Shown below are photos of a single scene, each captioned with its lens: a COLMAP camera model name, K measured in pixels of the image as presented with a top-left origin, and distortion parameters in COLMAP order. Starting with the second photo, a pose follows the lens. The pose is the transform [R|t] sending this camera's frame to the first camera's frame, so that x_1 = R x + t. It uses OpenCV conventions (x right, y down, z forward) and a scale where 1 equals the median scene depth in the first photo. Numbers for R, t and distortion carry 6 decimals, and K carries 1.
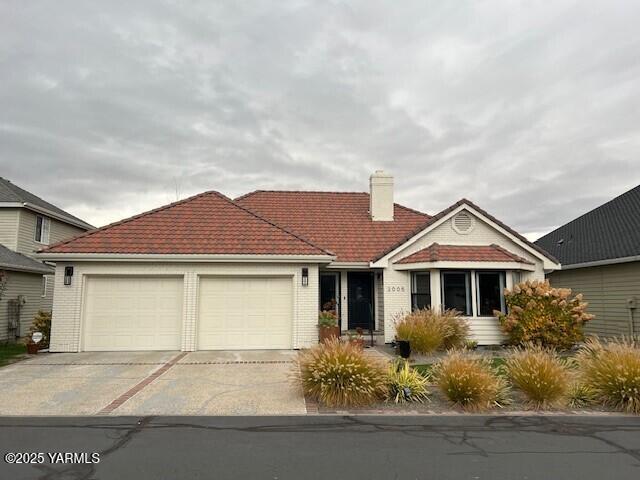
lens RADIAL K [[469.2, 0, 319.7], [0, 469.2, 239.4], [0, 0, 1]] dist [0.043951, -0.003586]
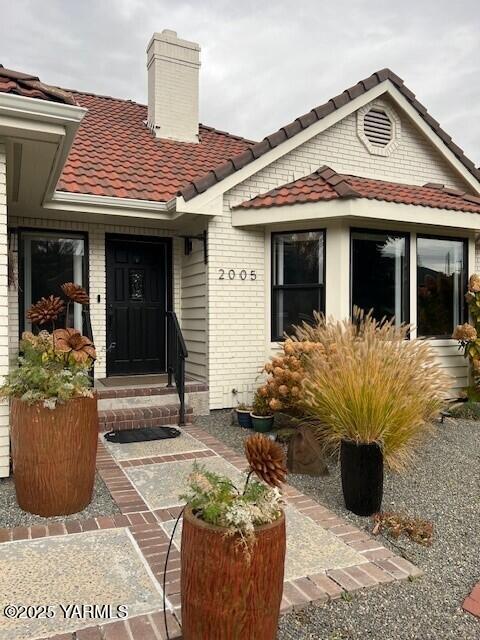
lens RADIAL K [[469.2, 0, 240.6], [0, 469.2, 320.4], [0, 0, 1]] dist [0.043951, -0.003586]
pose [[0.926883, -0.011814, 0.375165, 0.015542], [-0.037886, 0.991455, 0.124823, 0.094434], [-0.373434, -0.129909, 0.918516, 0.627695]]
